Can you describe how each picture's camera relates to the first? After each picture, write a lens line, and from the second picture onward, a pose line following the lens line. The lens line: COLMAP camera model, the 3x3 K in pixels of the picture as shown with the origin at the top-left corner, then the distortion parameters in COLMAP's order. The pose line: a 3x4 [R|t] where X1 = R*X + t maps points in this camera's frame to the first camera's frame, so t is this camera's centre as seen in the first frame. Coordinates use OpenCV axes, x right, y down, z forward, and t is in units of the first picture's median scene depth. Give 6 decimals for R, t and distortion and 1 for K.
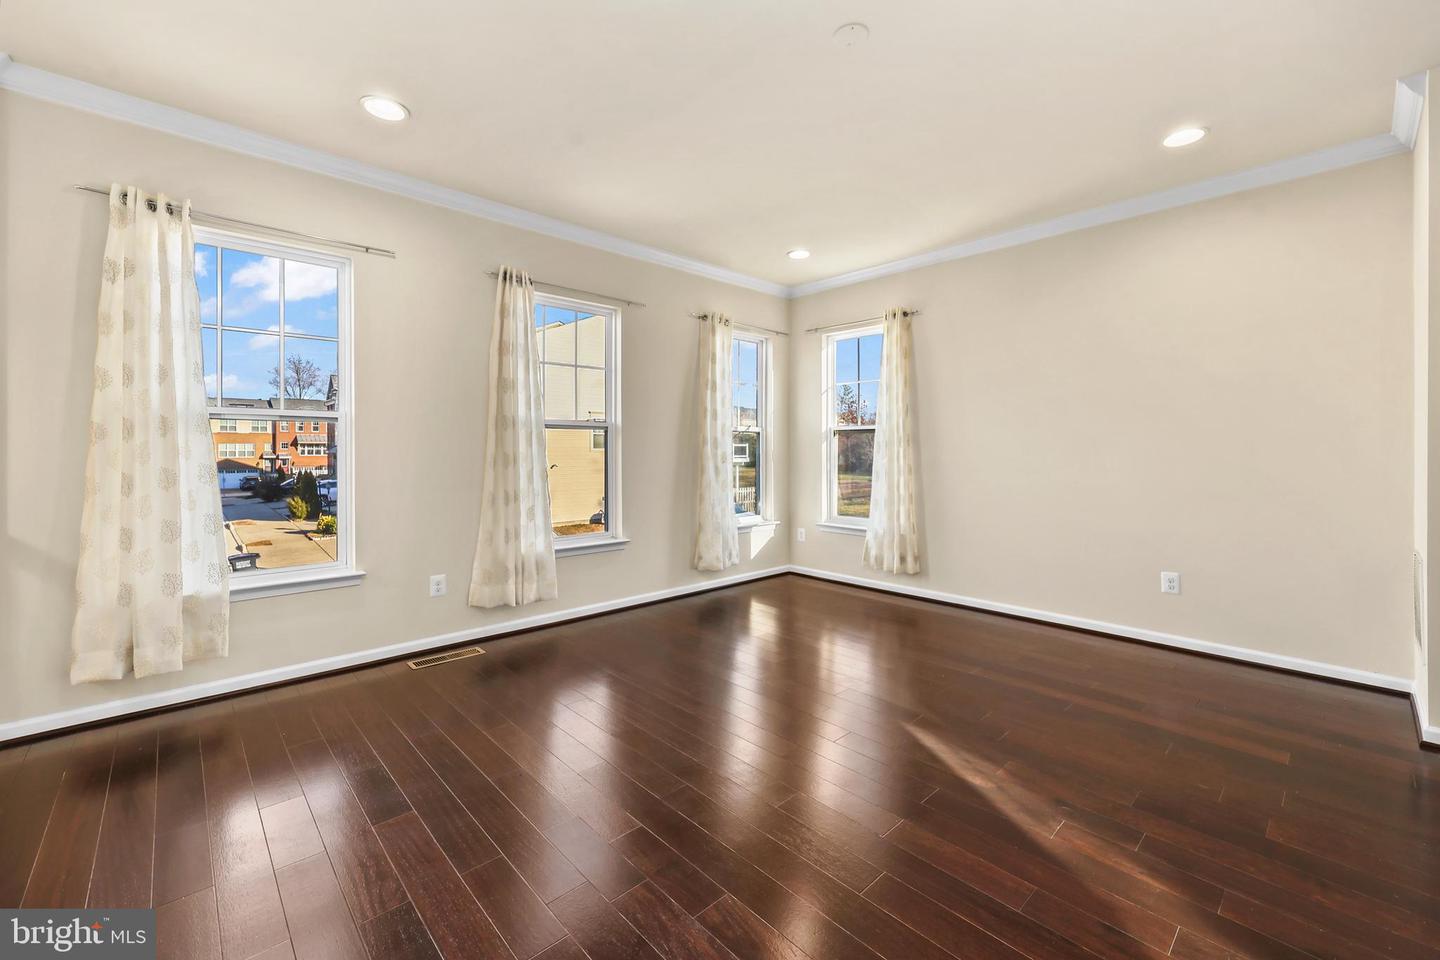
lens RADIAL K [[587.3, 0, 723.8], [0, 587.3, 452.6], [0, 0, 1]] dist [-0.002421, 0.000113]
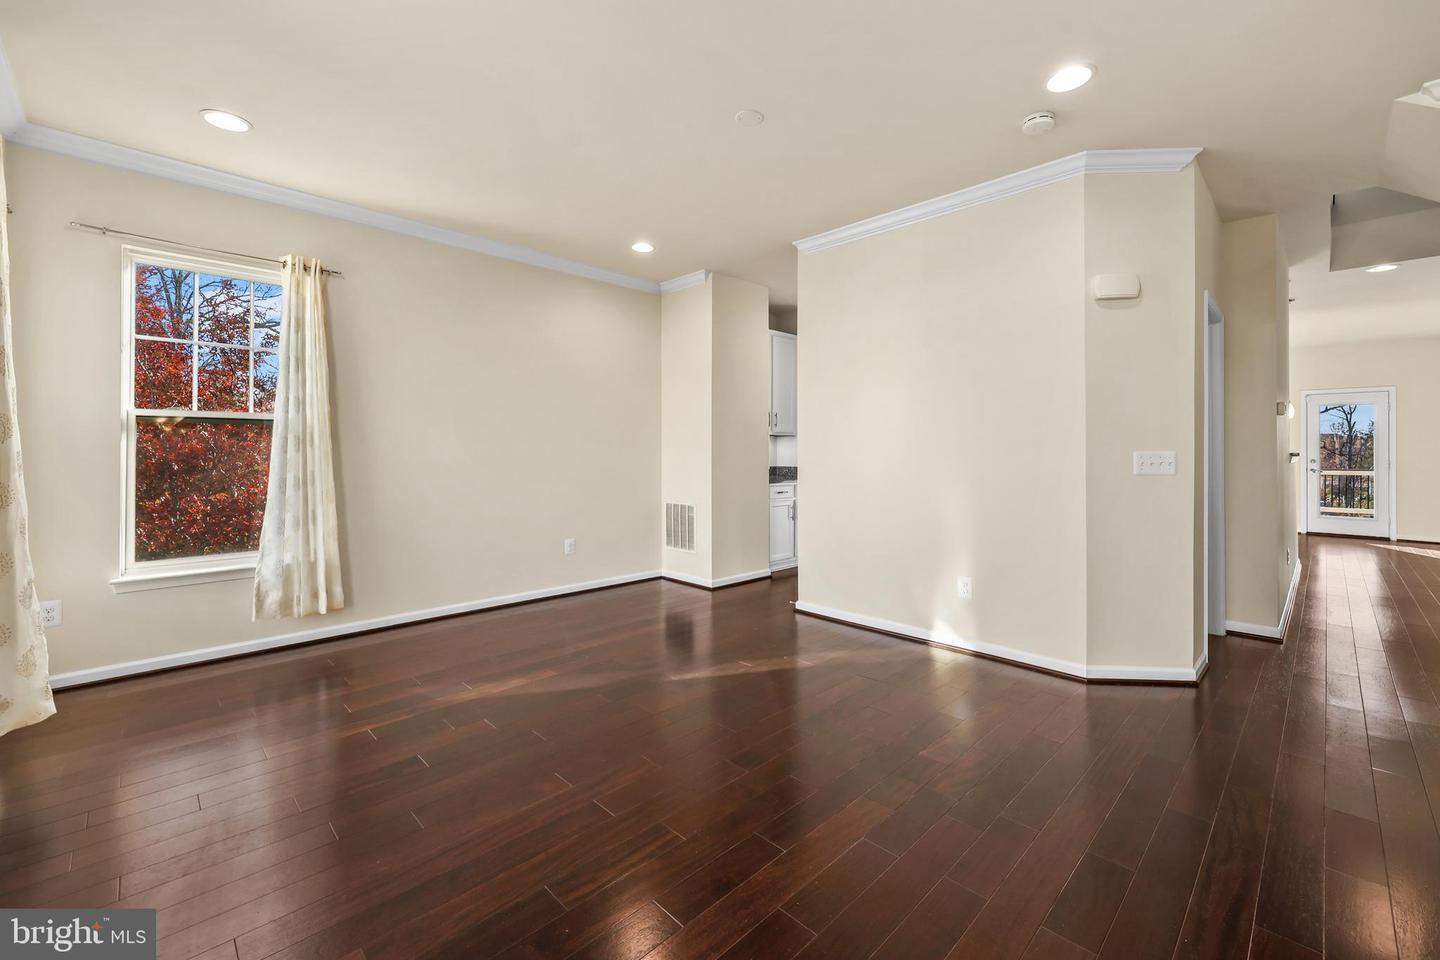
lens RADIAL K [[587.3, 0, 723.8], [0, 587.3, 452.6], [0, 0, 1]] dist [-0.002421, 0.000113]
pose [[-0.012772, -0.003486, 0.999912, -0.464544], [0.000252, 0.999994, 0.003489, -0.002401], [-0.999918, 0.000296, -0.012771, 0.493042]]
